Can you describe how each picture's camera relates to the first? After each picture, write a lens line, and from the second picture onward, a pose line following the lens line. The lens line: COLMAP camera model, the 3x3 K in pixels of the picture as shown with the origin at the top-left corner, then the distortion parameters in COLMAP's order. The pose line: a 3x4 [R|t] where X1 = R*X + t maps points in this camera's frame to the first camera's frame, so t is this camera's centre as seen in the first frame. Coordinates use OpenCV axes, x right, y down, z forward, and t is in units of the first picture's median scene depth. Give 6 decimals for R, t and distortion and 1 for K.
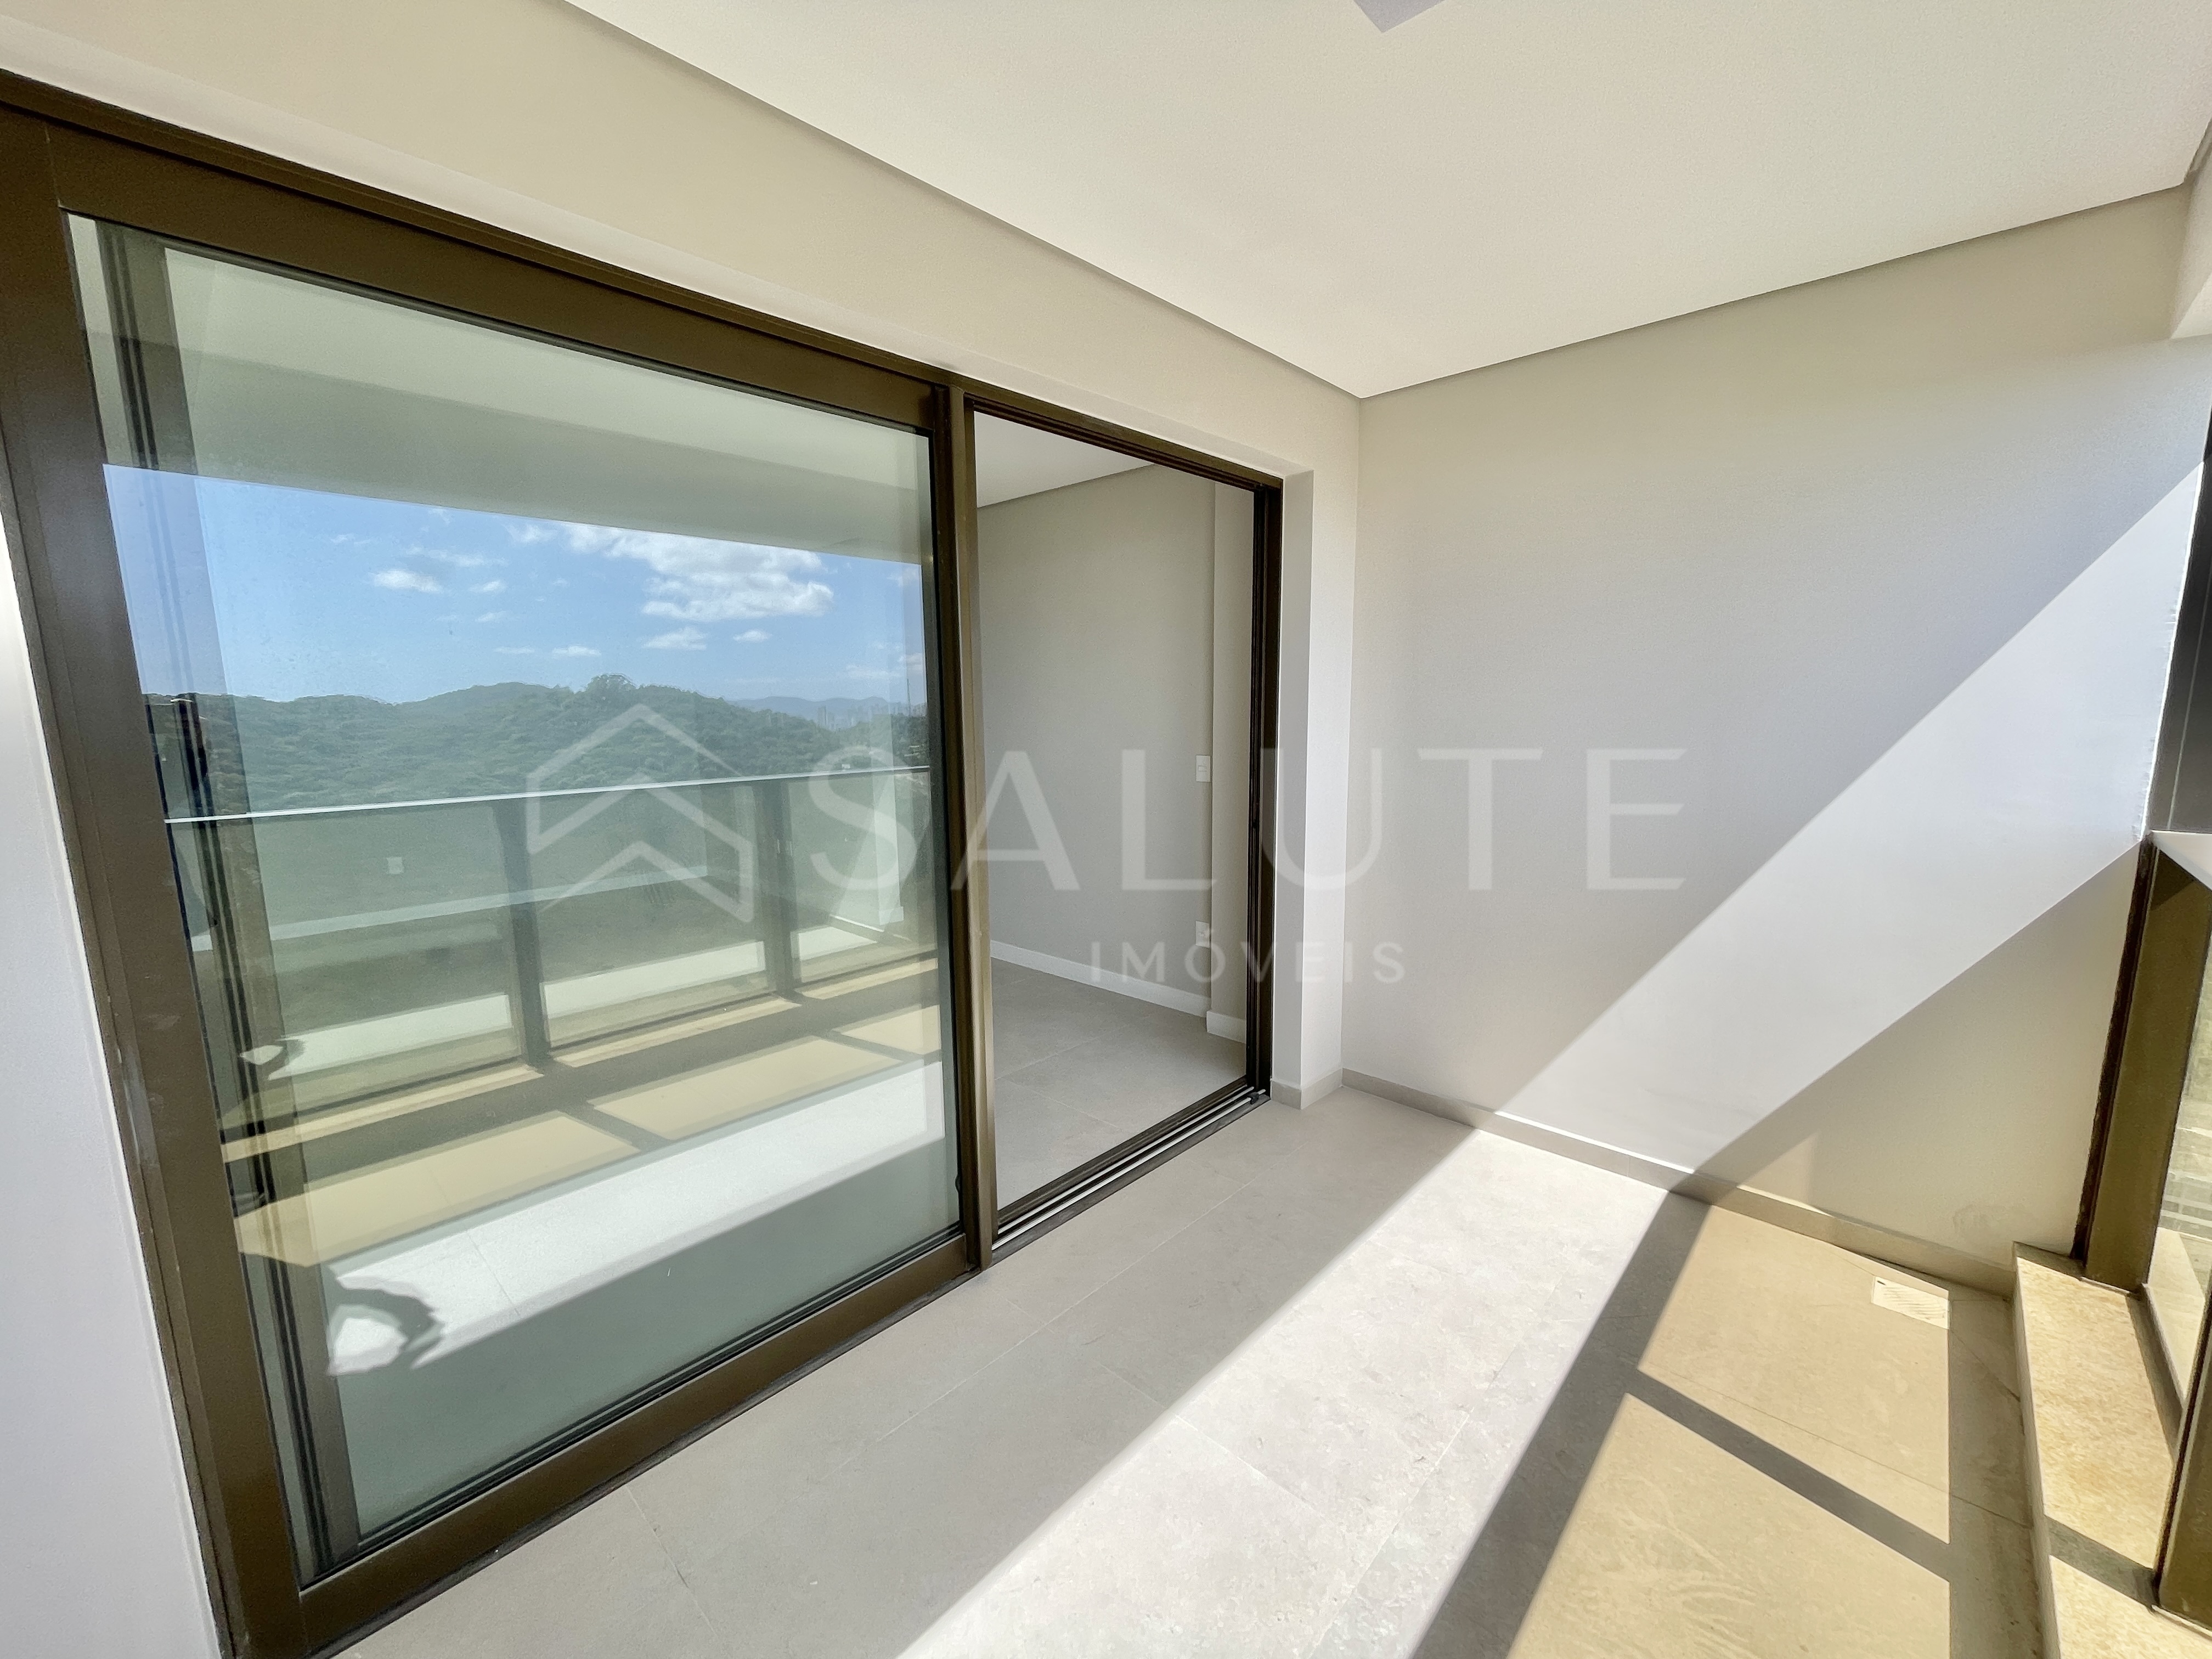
lens RADIAL K [[897.0, 0, 1100.6], [0, 897.0, 841.4], [0, 0, 1]] dist [0.002609, 0.000338]
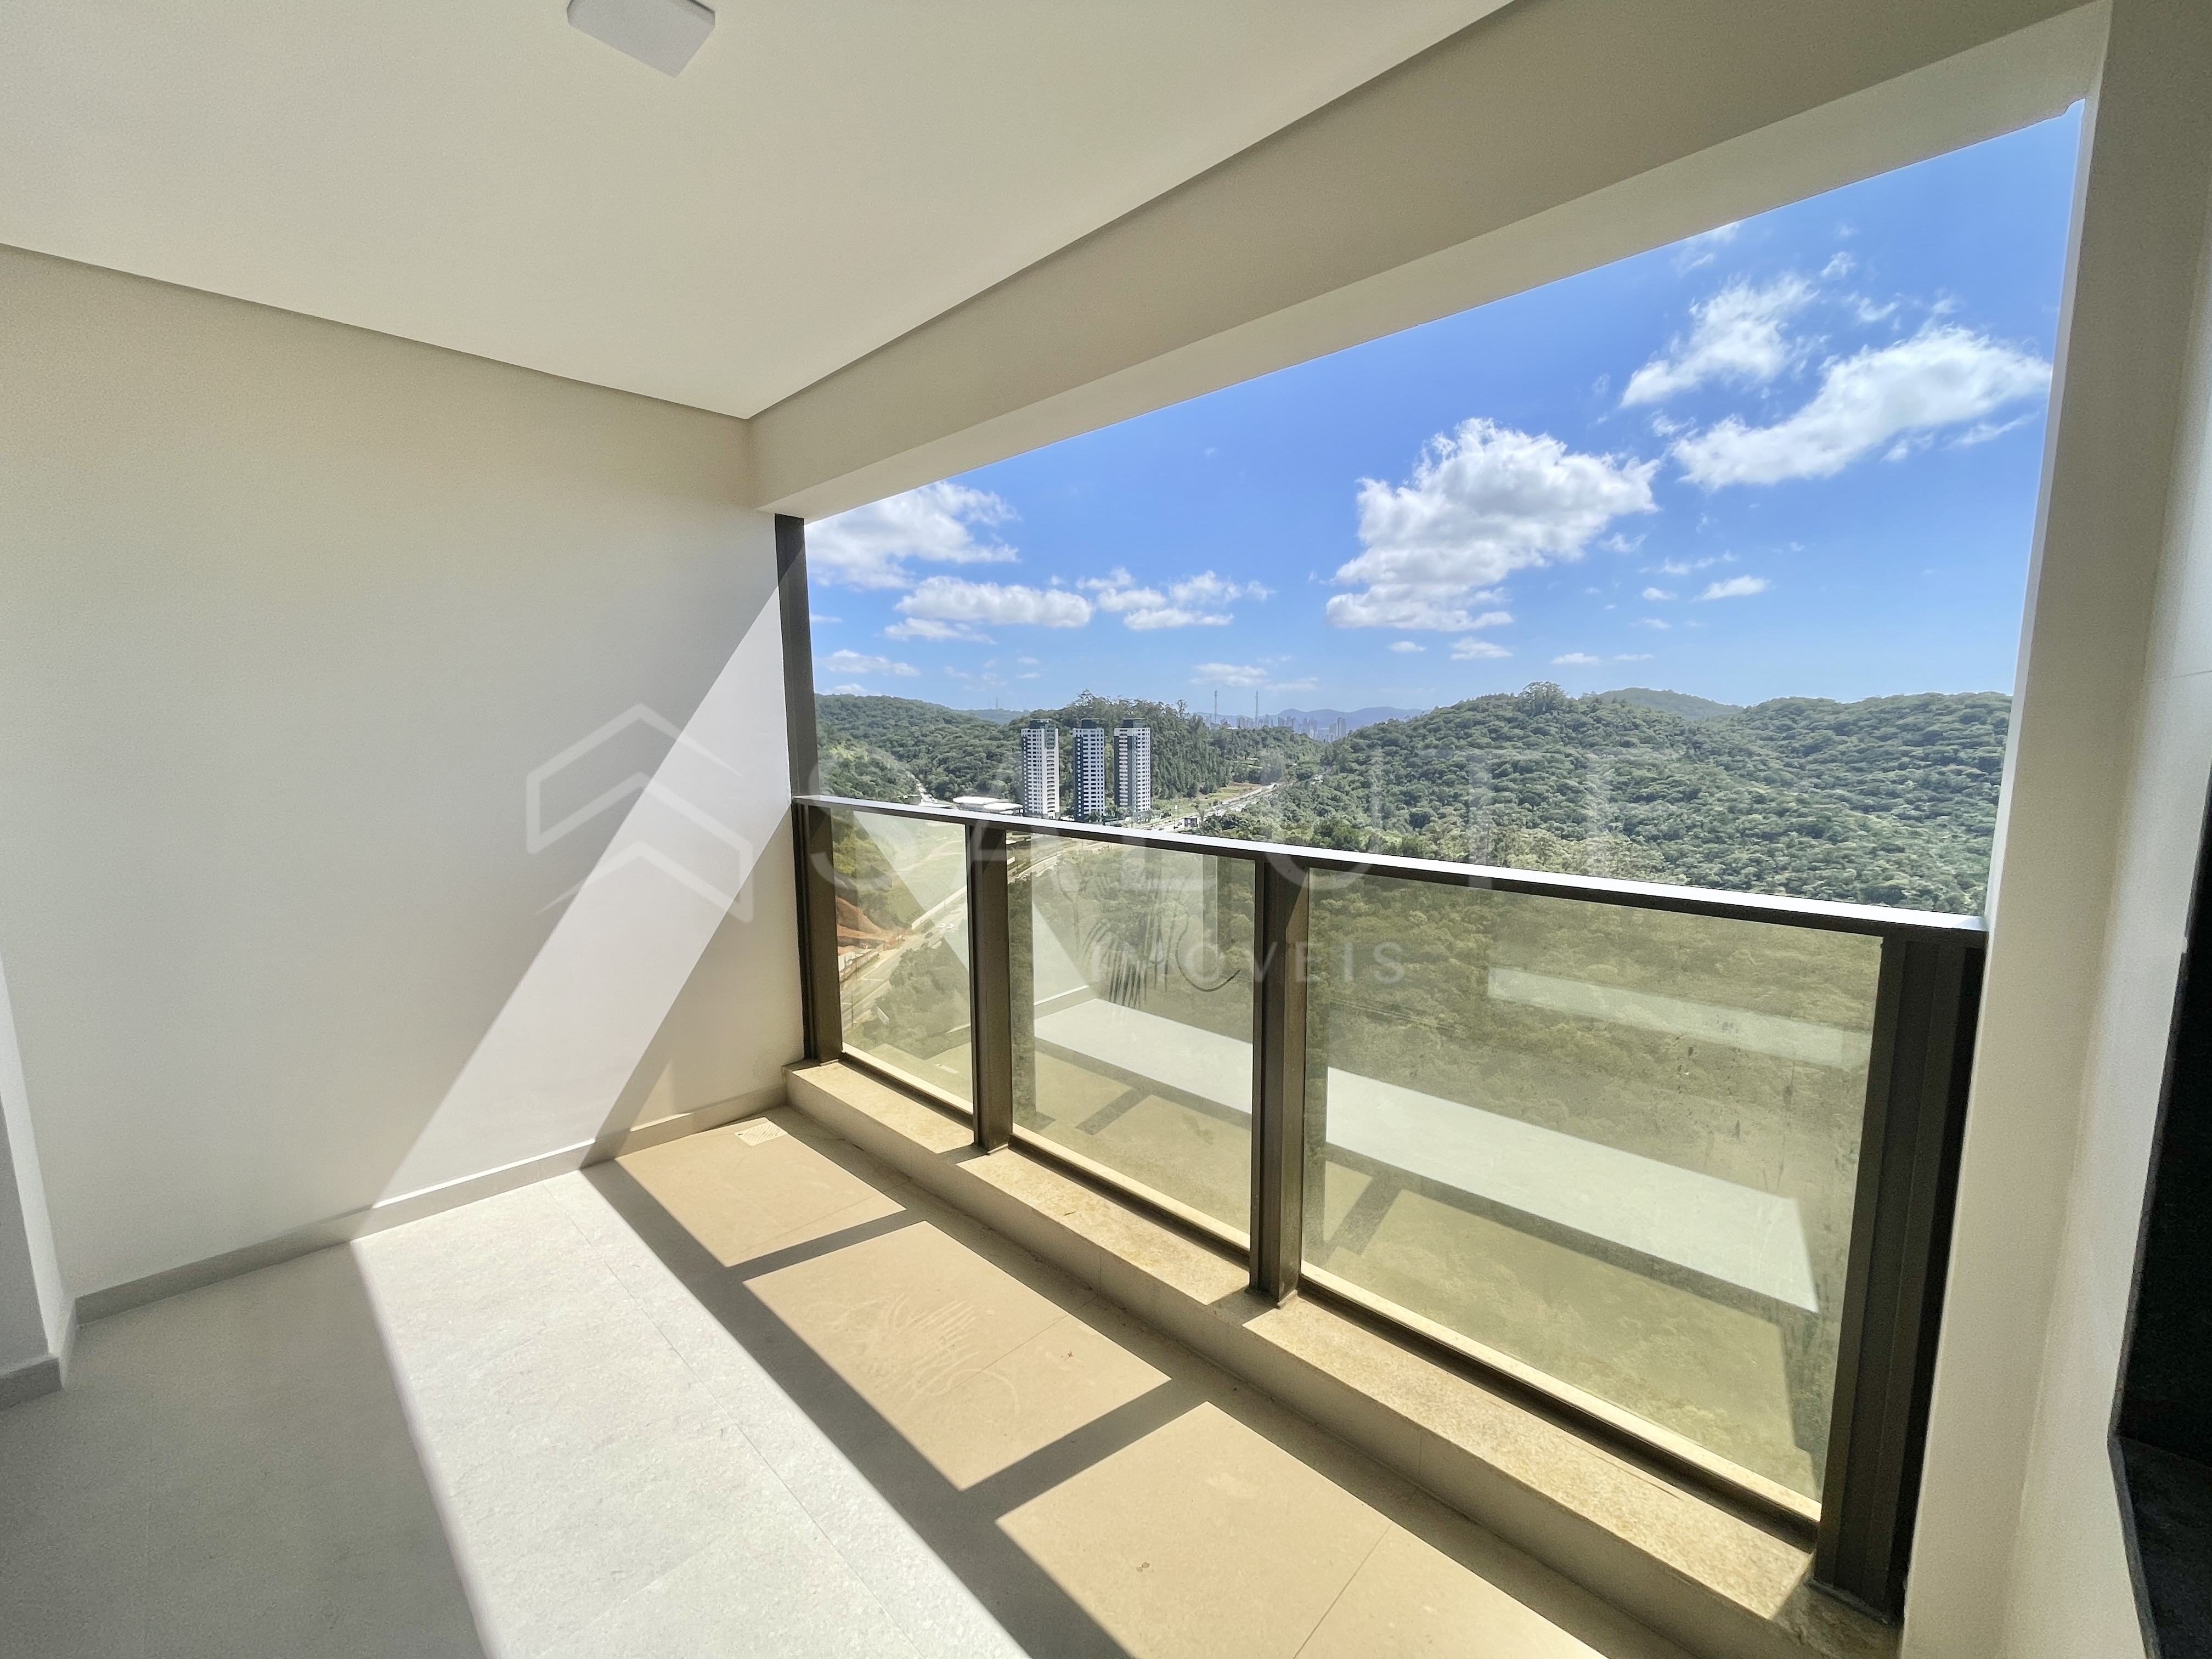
lens RADIAL K [[897.0, 0, 1100.6], [0, 897.0, 841.4], [0, 0, 1]] dist [0.002609, 0.000338]
pose [[0.015823, -0.122397, 0.992355, -0.406810], [0.158136, 0.980294, 0.118388, -0.031516], [-0.987291, 0.155054, 0.034867, 0.287120]]
